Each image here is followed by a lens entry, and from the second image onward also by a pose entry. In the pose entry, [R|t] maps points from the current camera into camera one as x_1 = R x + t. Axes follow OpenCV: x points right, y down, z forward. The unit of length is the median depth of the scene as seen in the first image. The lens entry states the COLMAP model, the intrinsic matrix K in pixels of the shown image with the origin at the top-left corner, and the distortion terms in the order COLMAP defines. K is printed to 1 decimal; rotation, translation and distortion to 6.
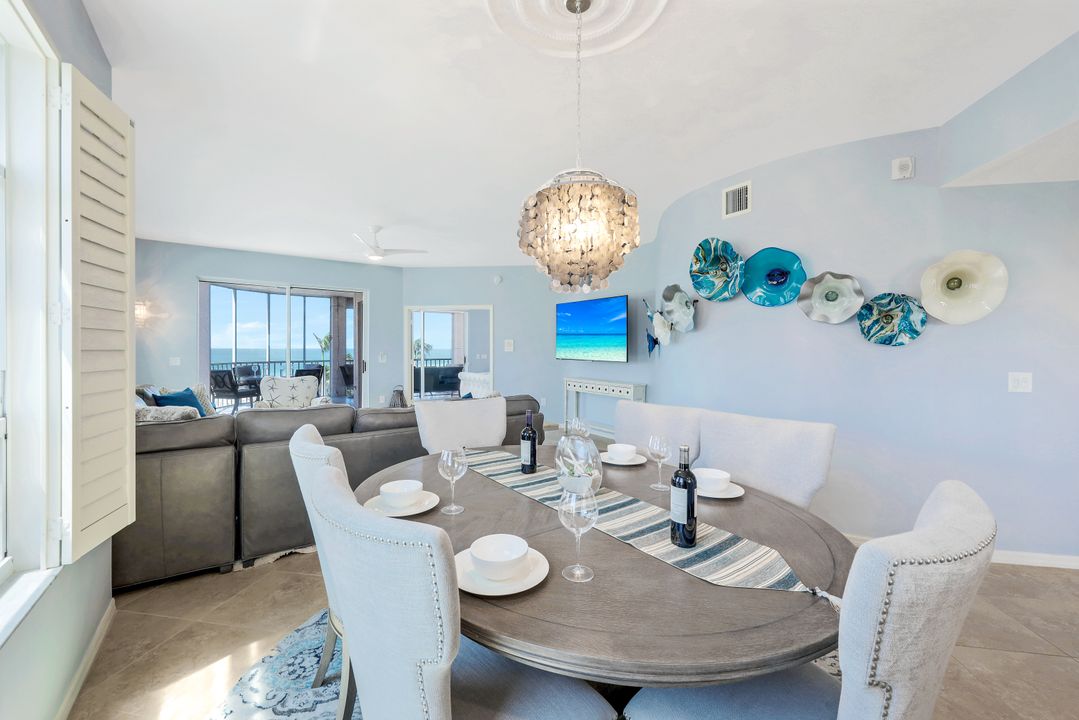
lens RADIAL K [[439.8, 0, 530.4], [0, 439.8, 354.2], [0, 0, 1]] dist [0.000321, 0.000249]
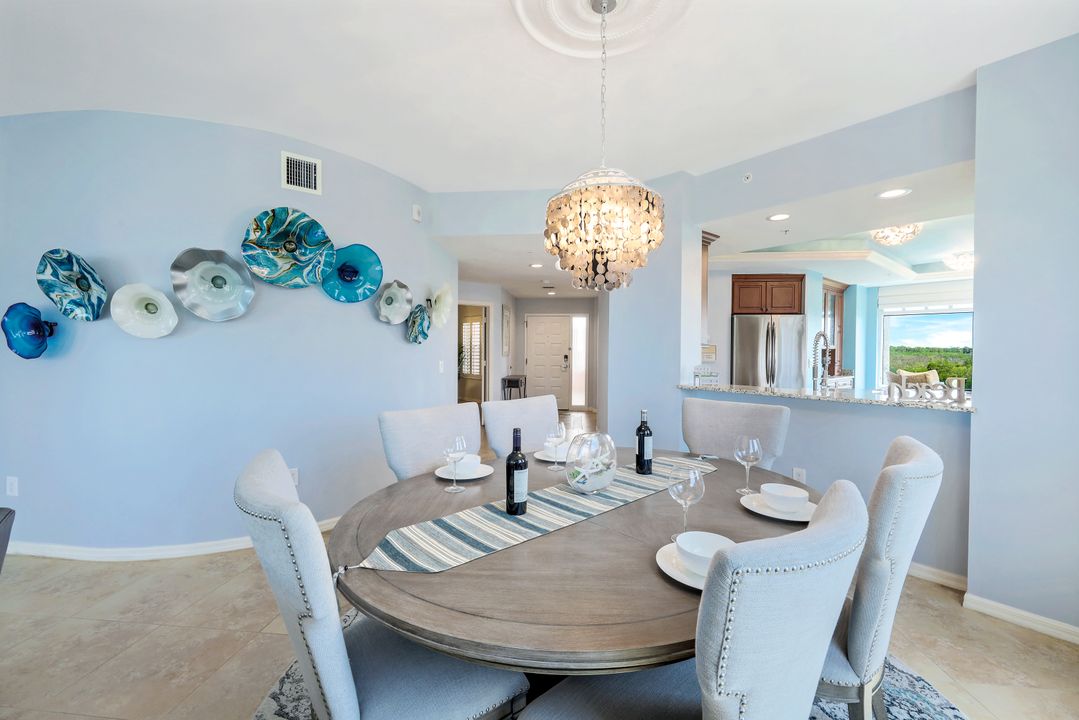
lens RADIAL K [[437.7, 0, 535.3], [0, 437.7, 355.9], [0, 0, 1]] dist [0.001131, -0.000264]
pose [[-0.095815, -0.016896, 0.995256, -0.267780], [0.005061, 0.999835, 0.017461, -0.002010], [-0.995386, 0.006710, -0.095713, 0.380003]]
